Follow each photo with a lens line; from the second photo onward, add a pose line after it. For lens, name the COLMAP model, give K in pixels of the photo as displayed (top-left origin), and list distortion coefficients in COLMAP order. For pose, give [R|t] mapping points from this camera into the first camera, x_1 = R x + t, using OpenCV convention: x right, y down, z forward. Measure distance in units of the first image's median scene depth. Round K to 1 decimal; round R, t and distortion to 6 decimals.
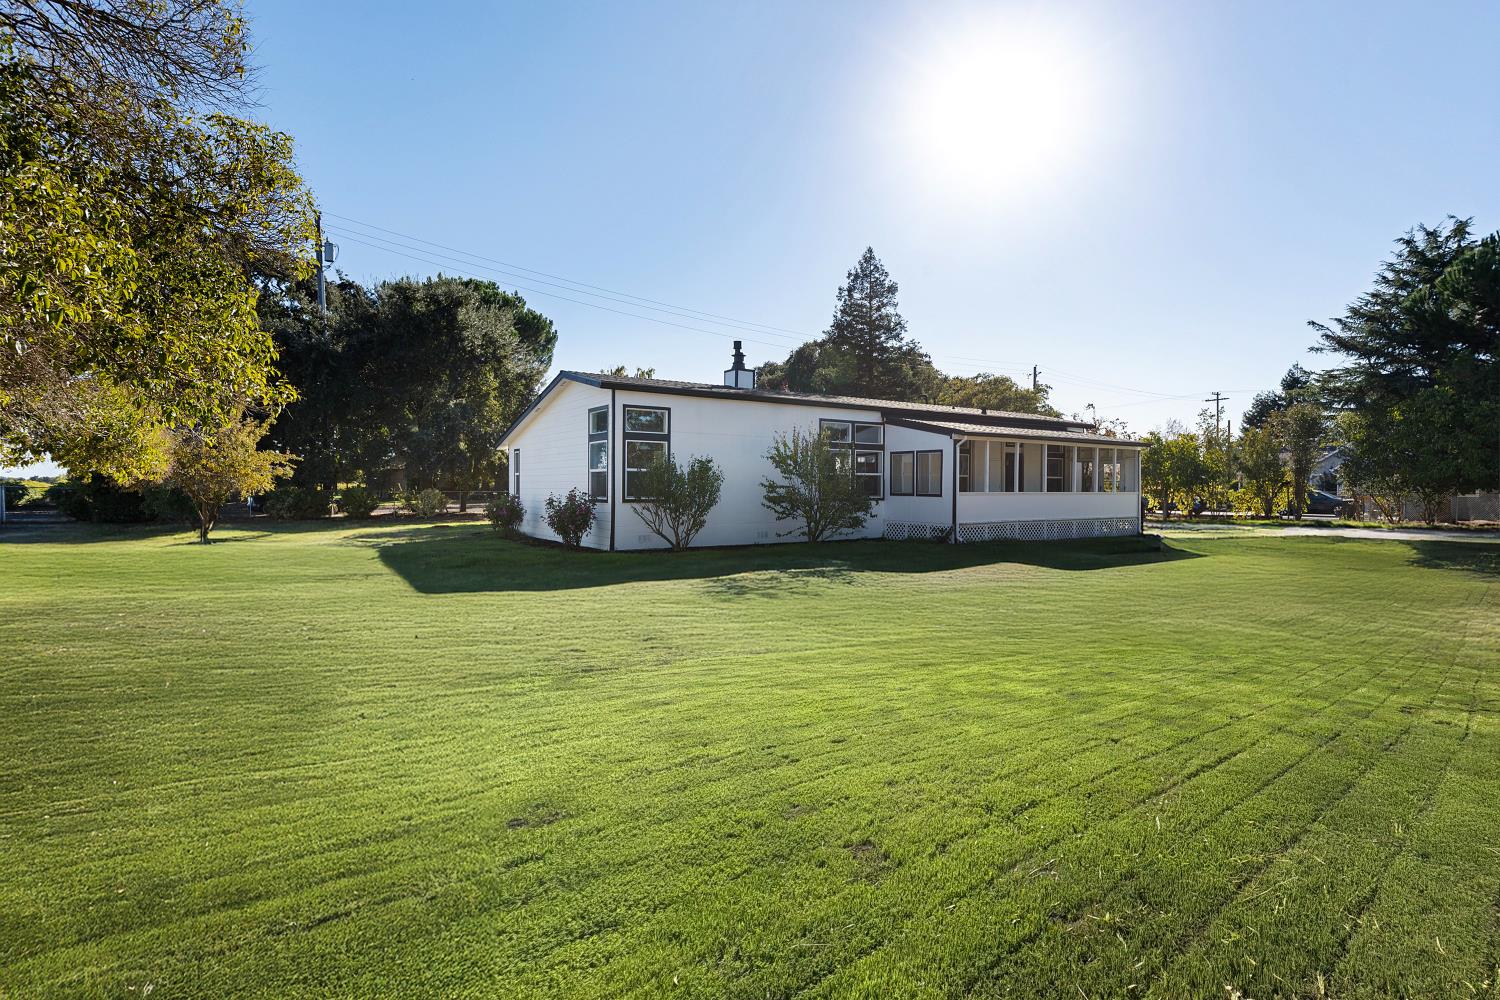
lens RADIAL K [[788.3, 0, 755.1], [0, 788.3, 492.5], [0, 0, 1]] dist [-0.016721, -0.001242]
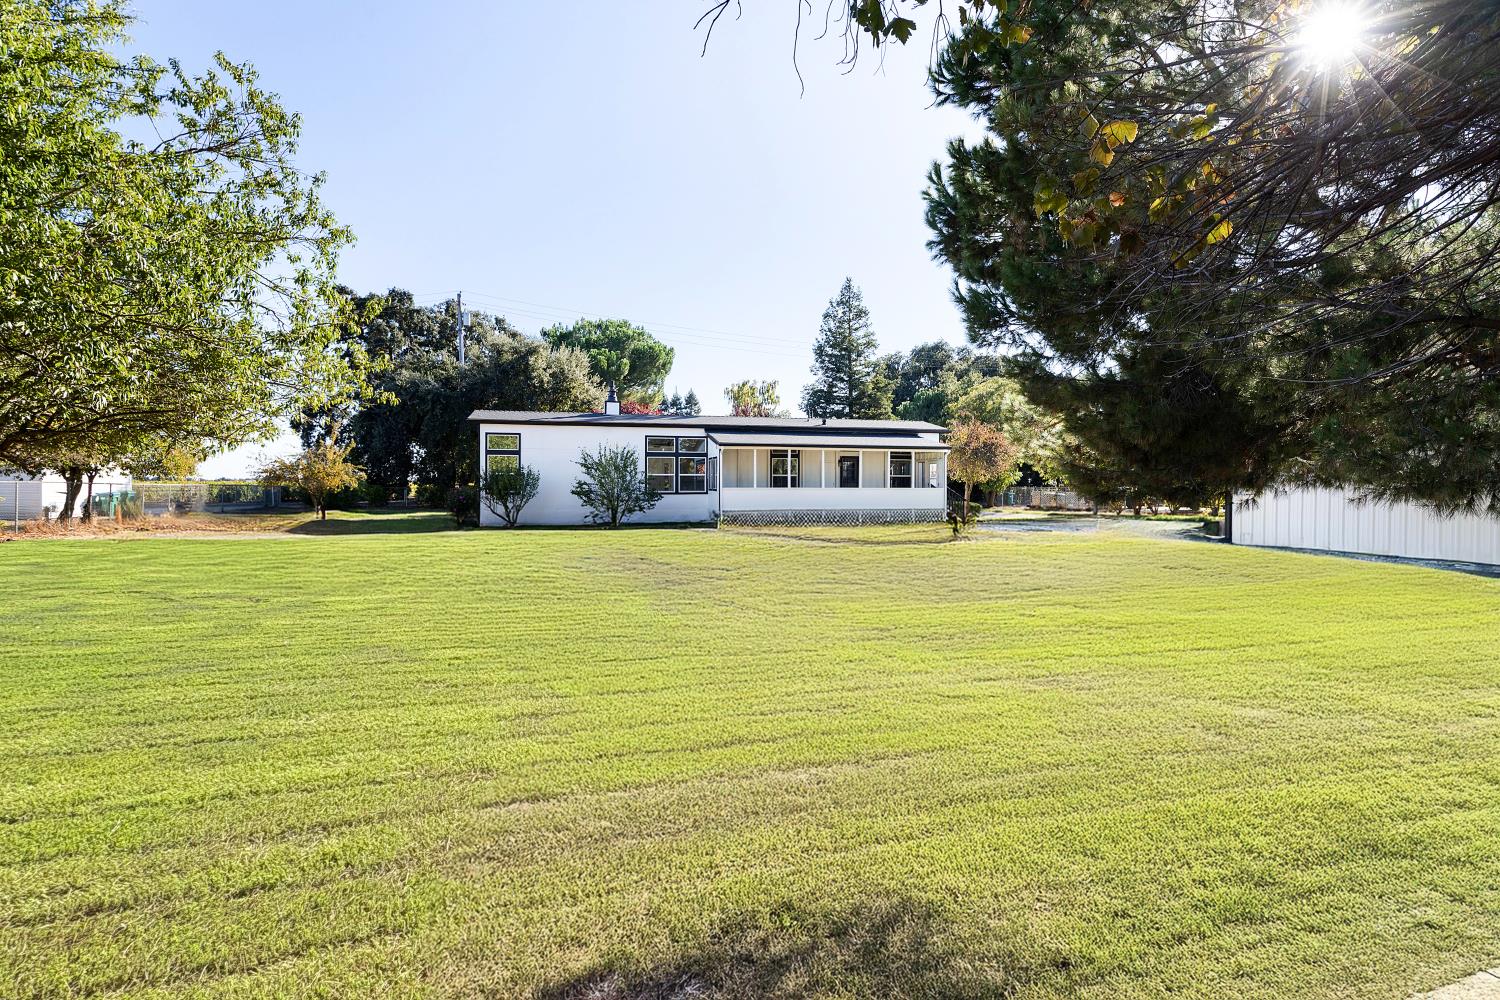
lens RADIAL K [[788.3, 0, 746.1], [0, 788.3, 498.9], [0, 0, 1]] dist [-0.016721, -0.001242]
pose [[0.936528, 0.001903, -0.350588, 0.723068], [0.000247, 0.999981, 0.006089, 0.009881], [0.350593, -0.005789, 0.936510, -0.239465]]
